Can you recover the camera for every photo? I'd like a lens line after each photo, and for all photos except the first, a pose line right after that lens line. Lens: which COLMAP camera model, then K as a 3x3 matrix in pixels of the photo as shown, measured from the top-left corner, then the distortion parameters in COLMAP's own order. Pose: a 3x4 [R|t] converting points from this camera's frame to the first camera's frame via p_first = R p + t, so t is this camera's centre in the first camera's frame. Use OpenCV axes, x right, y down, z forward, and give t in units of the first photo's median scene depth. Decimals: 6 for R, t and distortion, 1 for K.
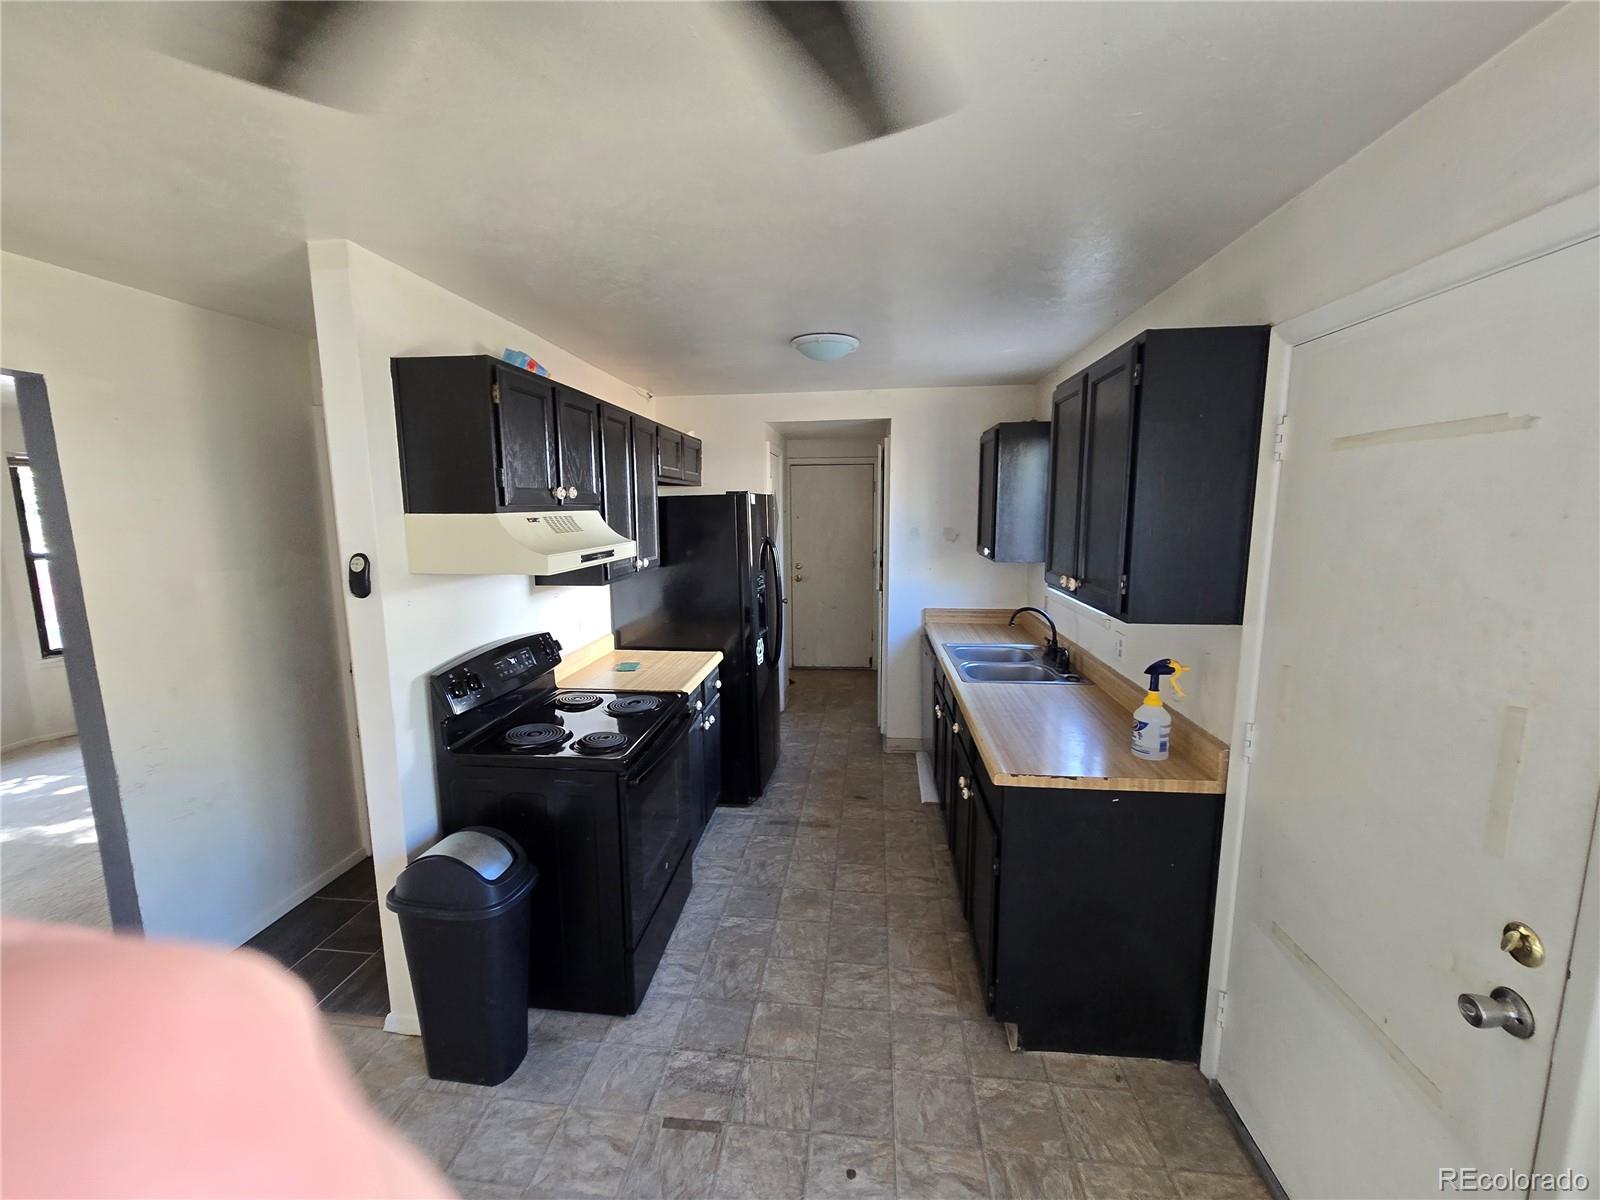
lens RADIAL K [[657.2, 0, 794.2], [0, 657.2, 602.3], [0, 0, 1]] dist [-0.001717, -0.000275]
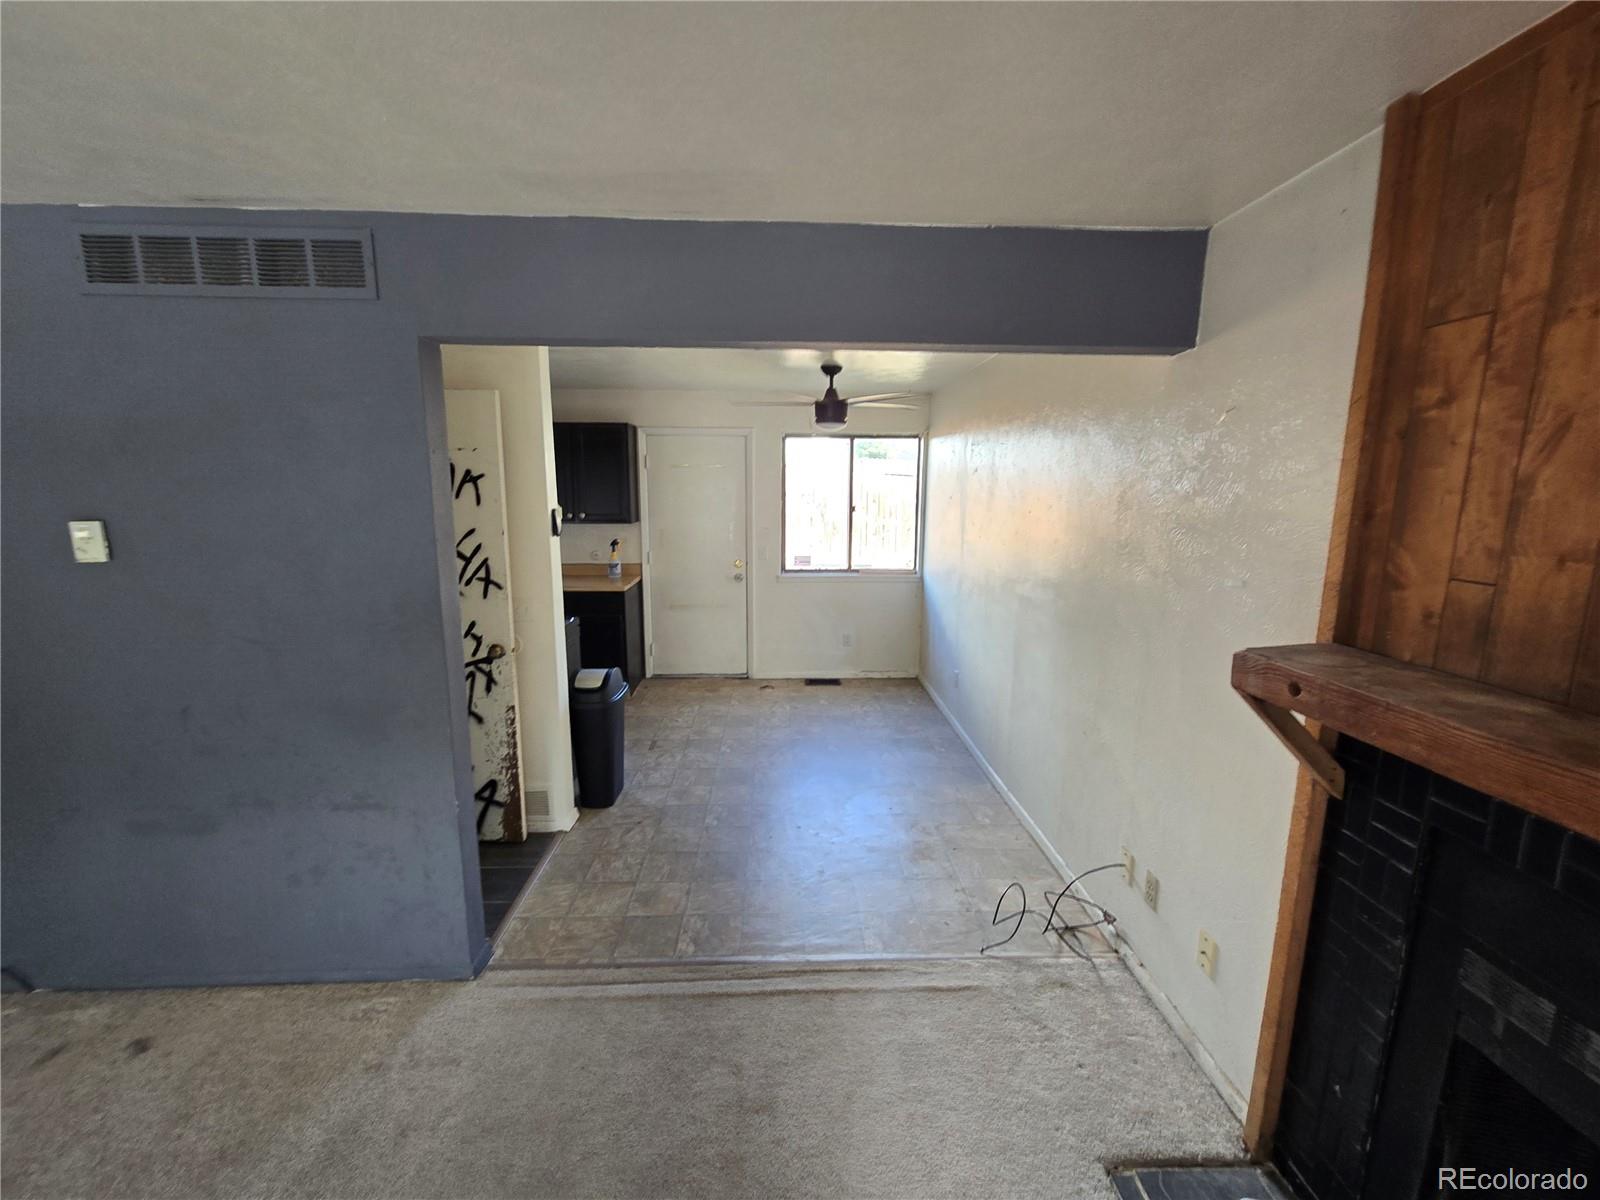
lens RADIAL K [[666.7, 0, 800.0], [0, 666.7, 600.0], [0, 0, 1]] dist [-0.001412, -0.000300]
pose [[-0.156924, -0.155790, 0.975246, -2.445837], [0.140199, 0.973965, 0.178145, -0.056842], [-0.977609, 0.164684, -0.130996, 0.706248]]
